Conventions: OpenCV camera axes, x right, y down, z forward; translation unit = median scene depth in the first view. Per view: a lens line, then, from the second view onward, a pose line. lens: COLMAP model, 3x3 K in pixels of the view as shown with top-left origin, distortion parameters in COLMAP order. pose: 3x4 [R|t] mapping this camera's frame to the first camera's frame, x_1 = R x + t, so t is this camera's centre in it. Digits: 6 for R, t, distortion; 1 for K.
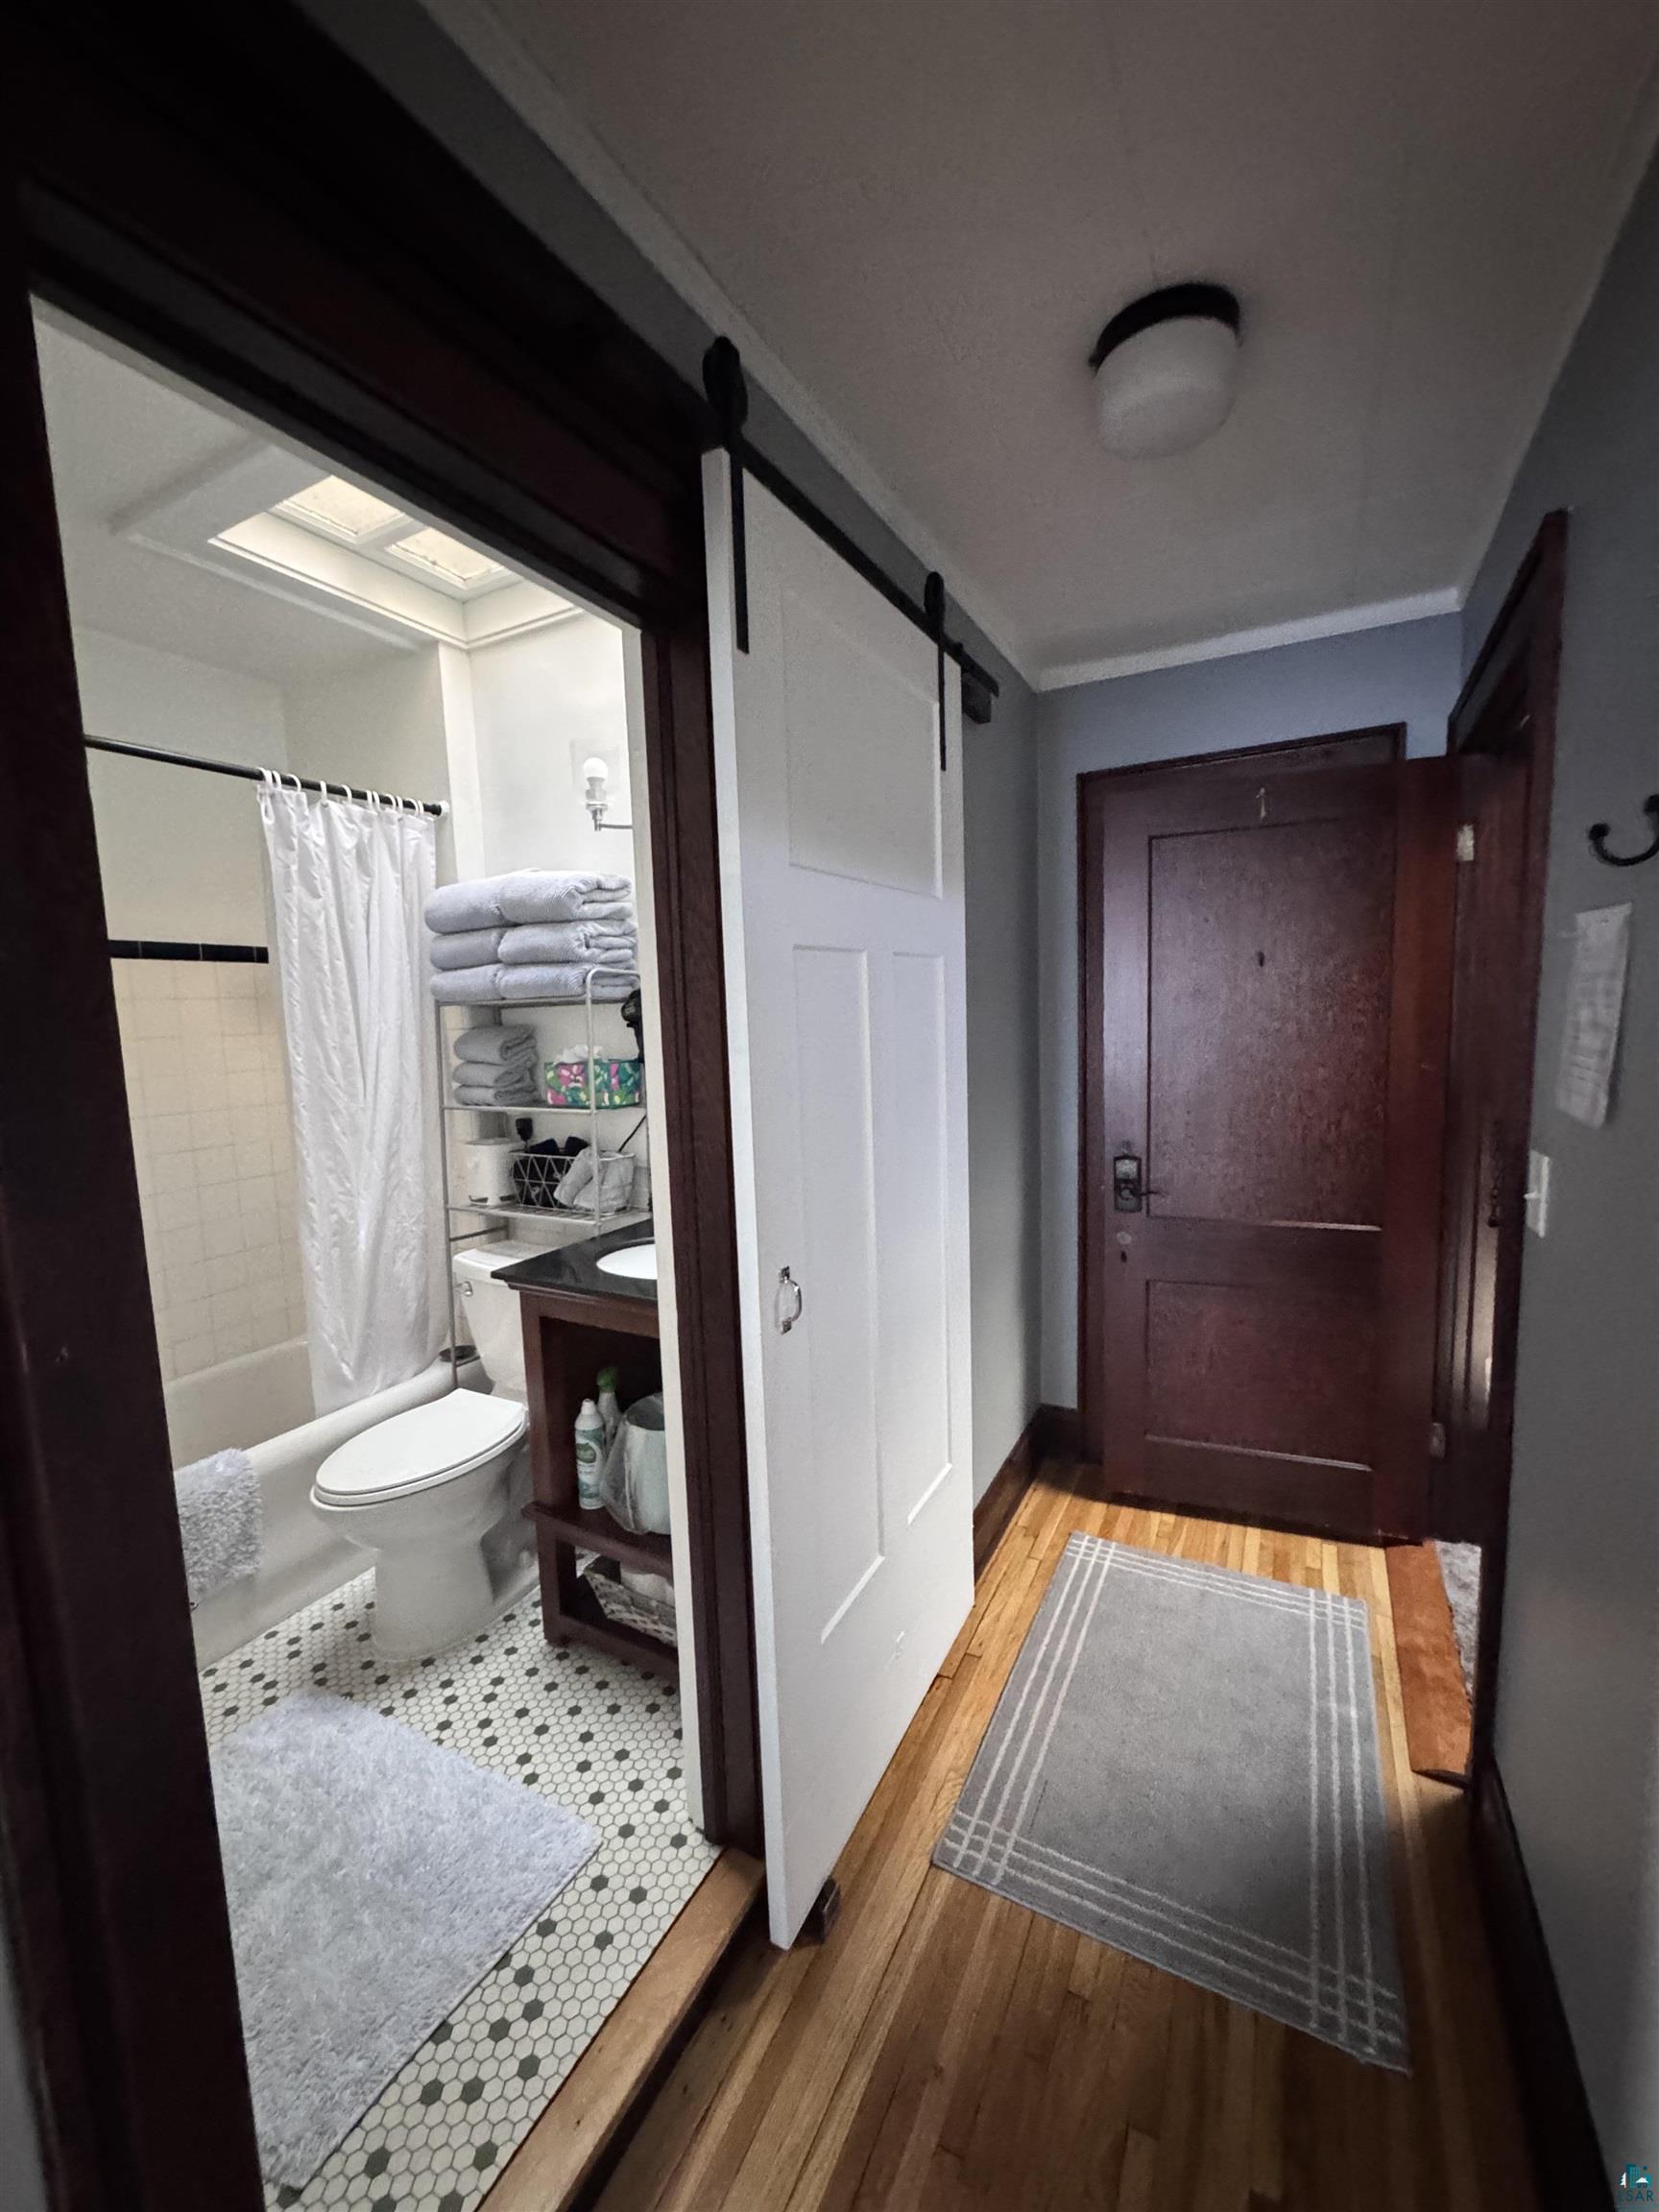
lens RADIAL K [[879.9, 0, 829.5], [0, 879.9, 1106.0], [0, 0, 1]] dist [-0.001022, -0.000002]
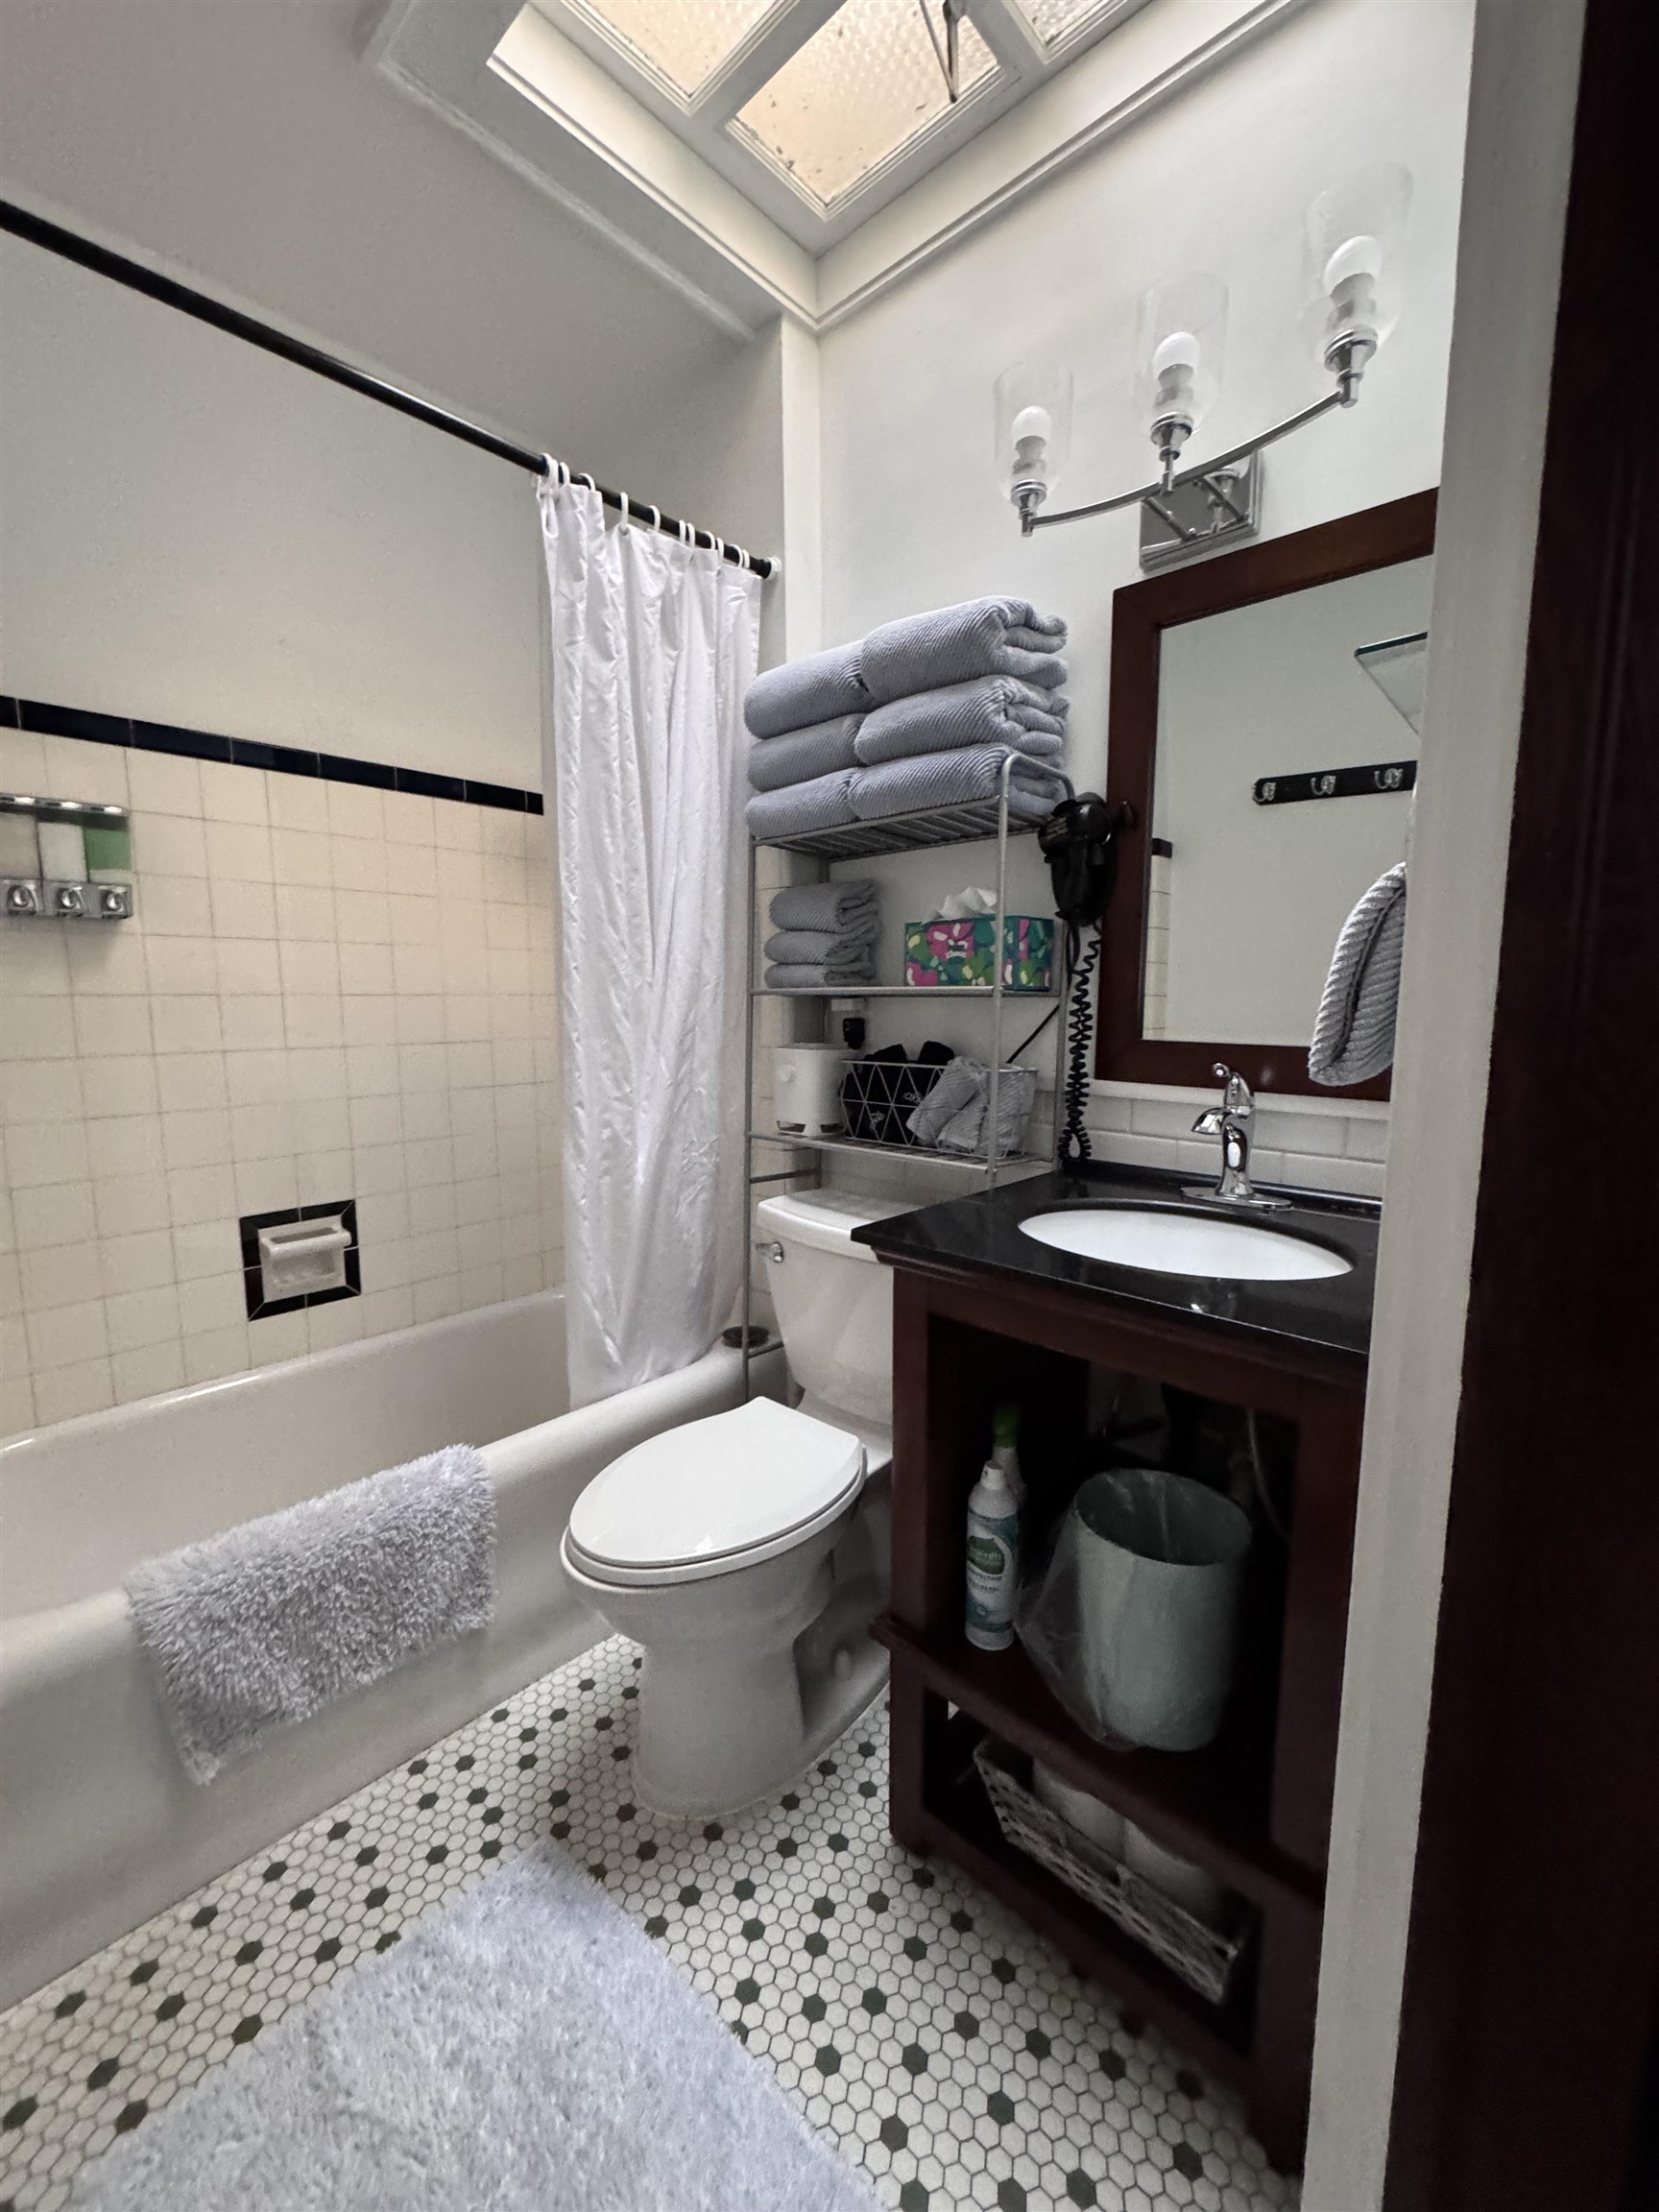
lens RADIAL K [[879.9, 0, 829.5], [0, 879.9, 1106.0], [0, 0, 1]] dist [-0.001022, -0.000002]
pose [[0.968387, 0.060104, -0.242104, -0.220549], [-0.054941, 0.998096, 0.028024, 0.075544], [0.243328, -0.013837, 0.969845, 0.358781]]
